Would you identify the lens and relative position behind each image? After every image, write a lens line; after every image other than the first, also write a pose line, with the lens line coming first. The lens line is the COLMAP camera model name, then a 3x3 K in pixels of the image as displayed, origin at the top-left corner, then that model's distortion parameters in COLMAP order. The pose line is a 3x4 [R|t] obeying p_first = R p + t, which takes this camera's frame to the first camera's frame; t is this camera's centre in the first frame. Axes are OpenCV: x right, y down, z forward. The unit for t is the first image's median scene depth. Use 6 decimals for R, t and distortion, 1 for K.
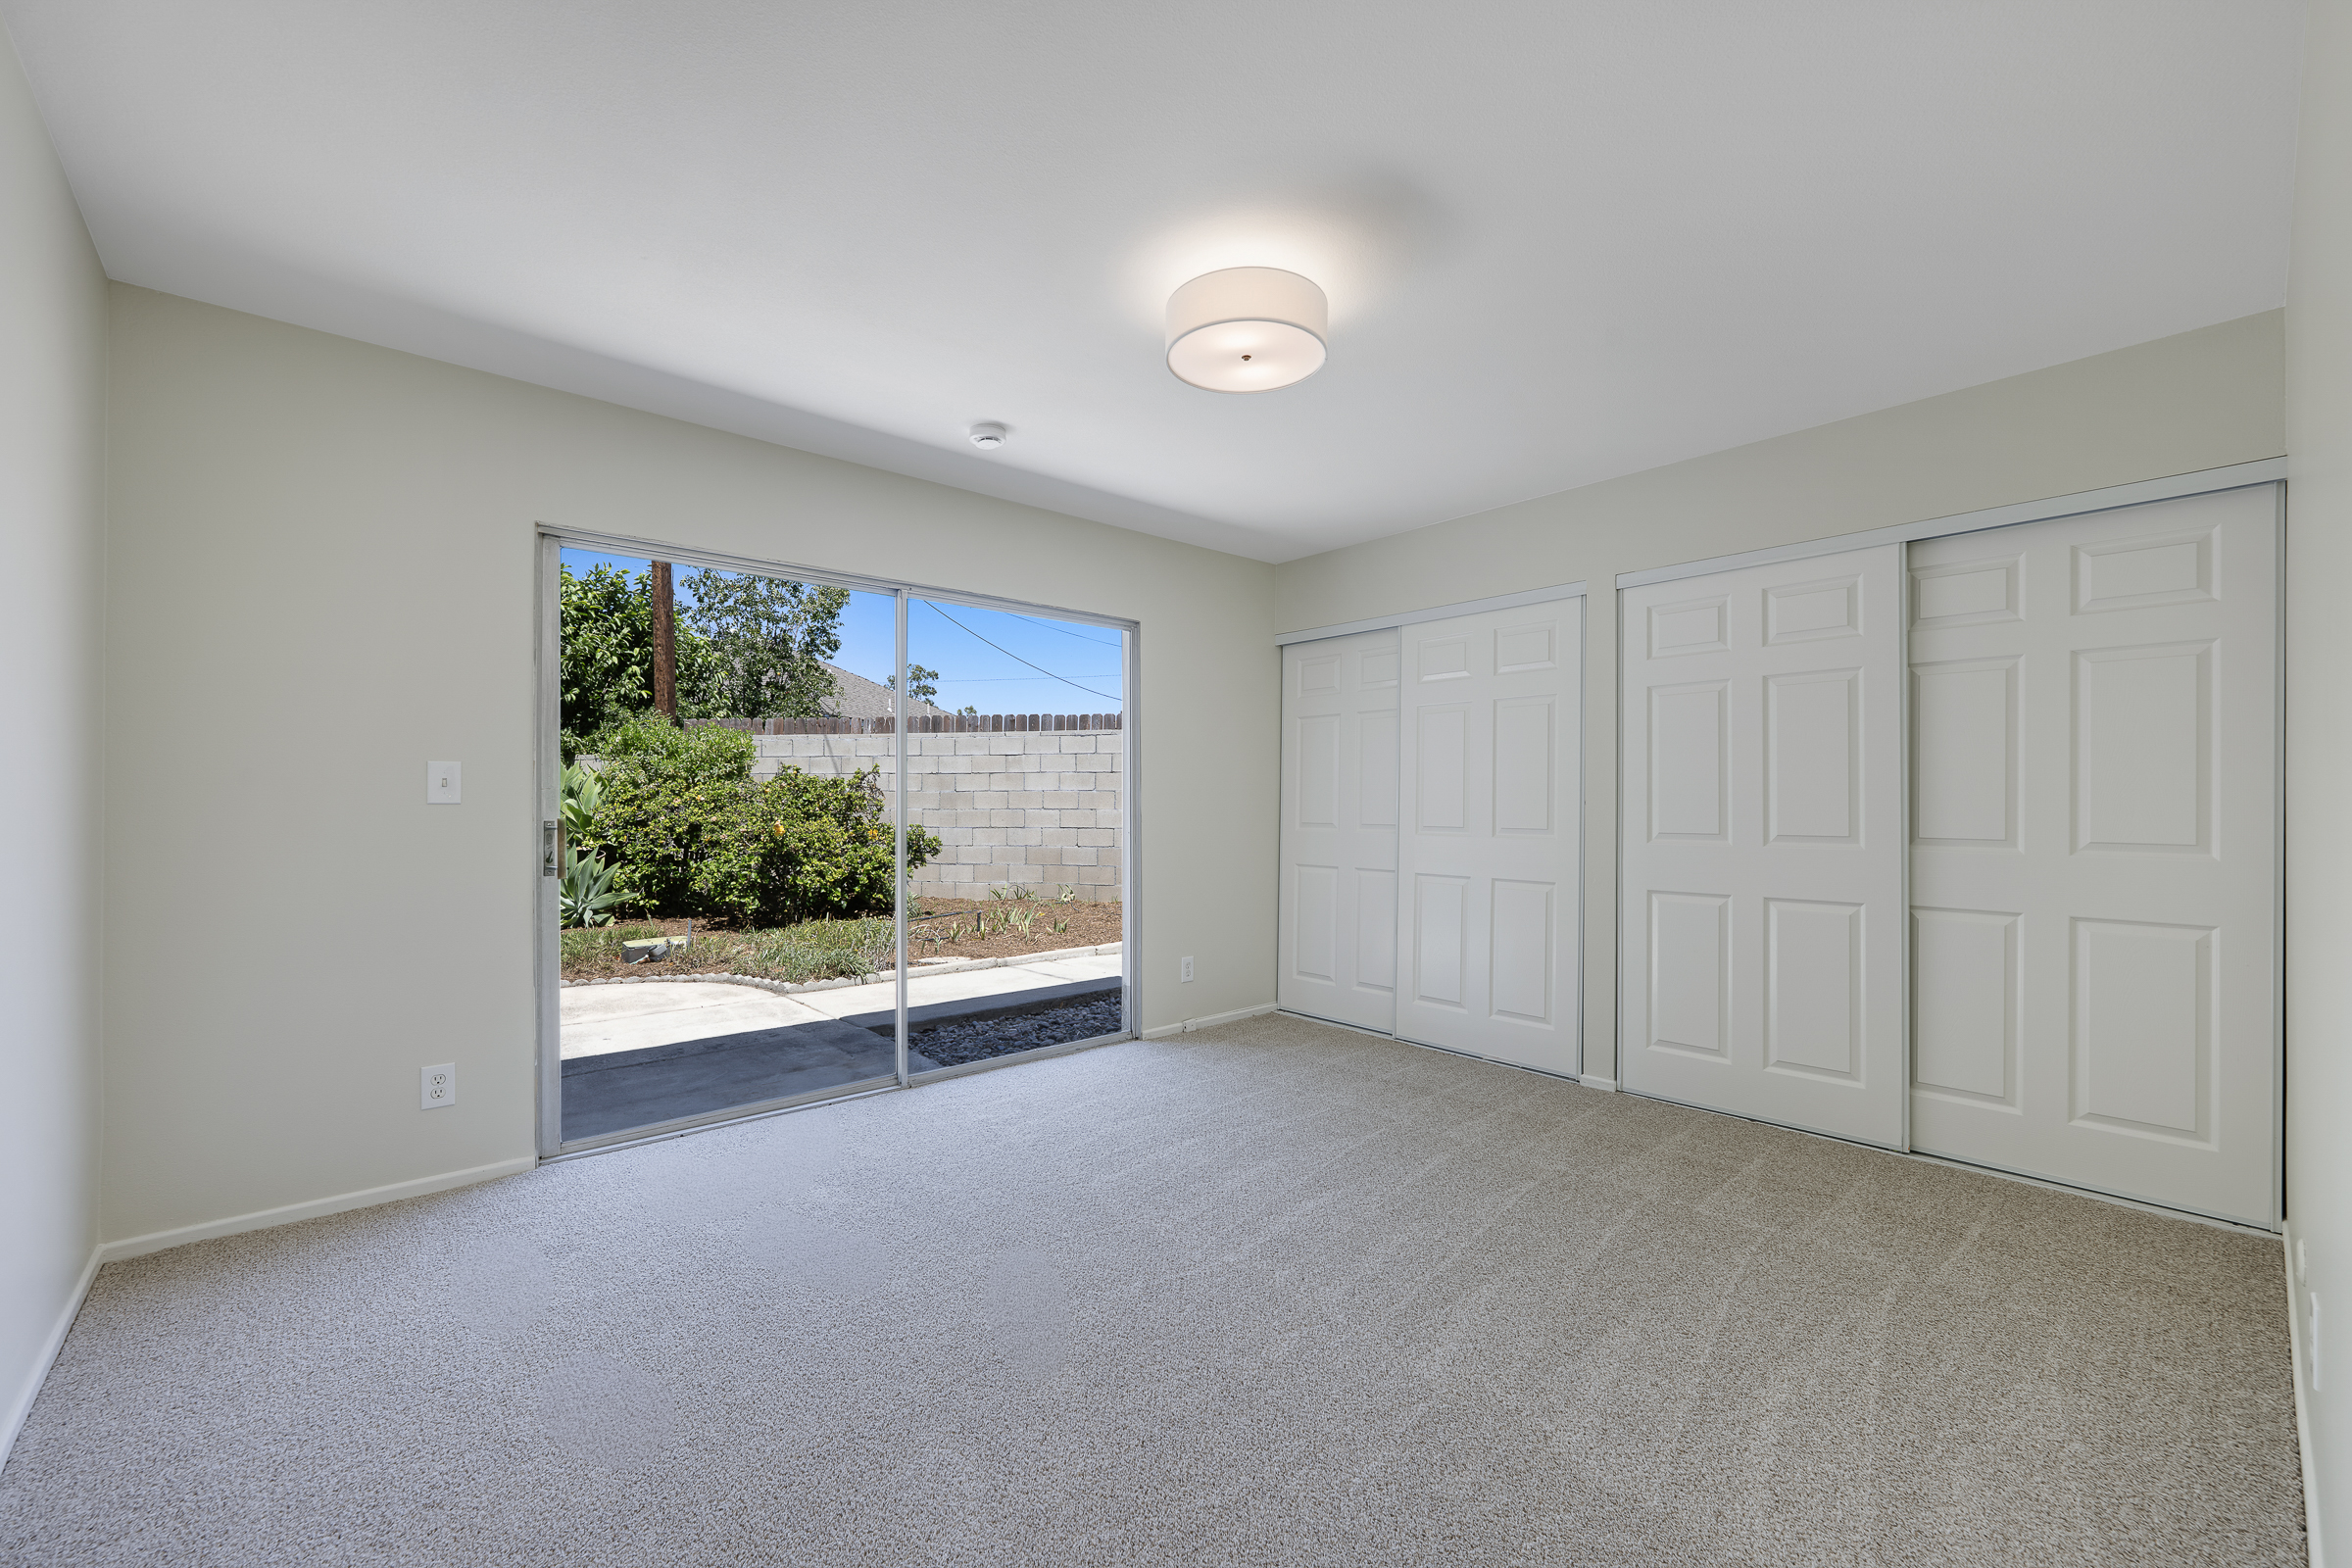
lens RADIAL K [[947.4, 0, 1190.4], [0, 947.4, 787.7], [0, 0, 1]] dist [0.000139, 0.000161]
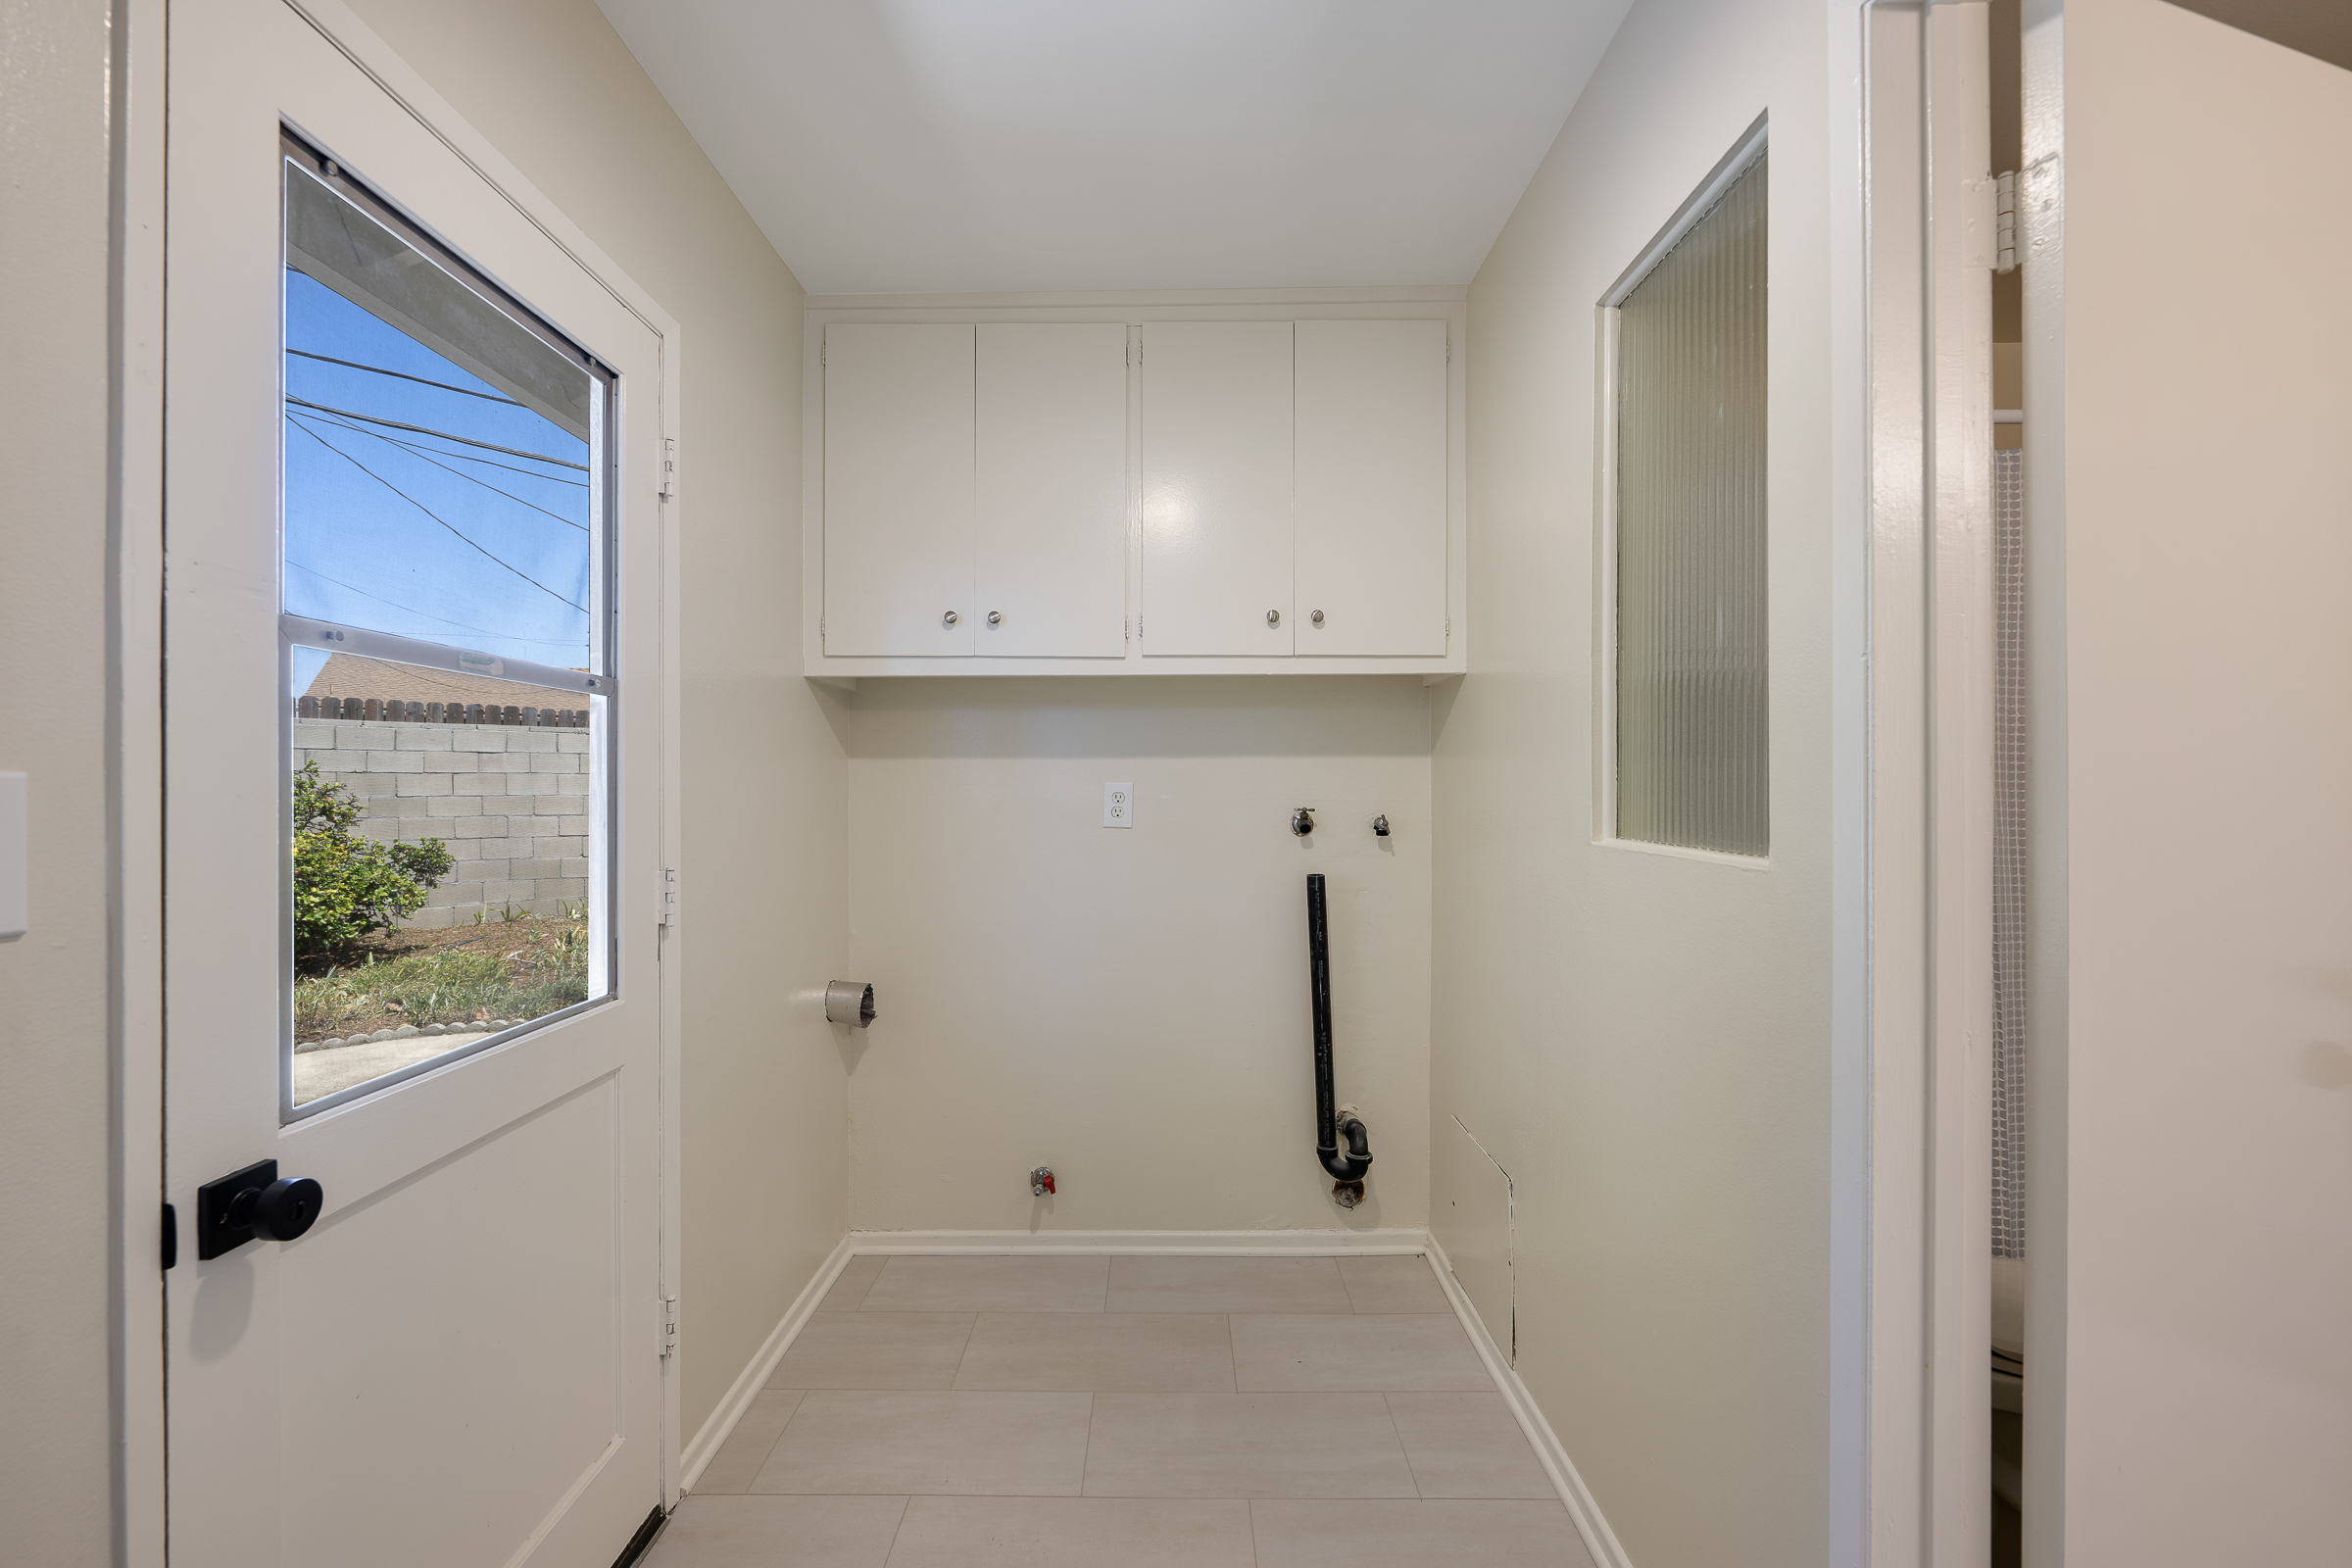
lens RADIAL K [[947.4, 0, 1174.9], [0, 947.4, 804.9], [0, 0, 1]] dist [0.000139, 0.000161]
pose [[0.653761, -0.005285, 0.756683, -0.423951], [-0.003963, 0.999938, 0.010408, 0.000866], [-0.756691, -0.009803, 0.653700, -0.023086]]
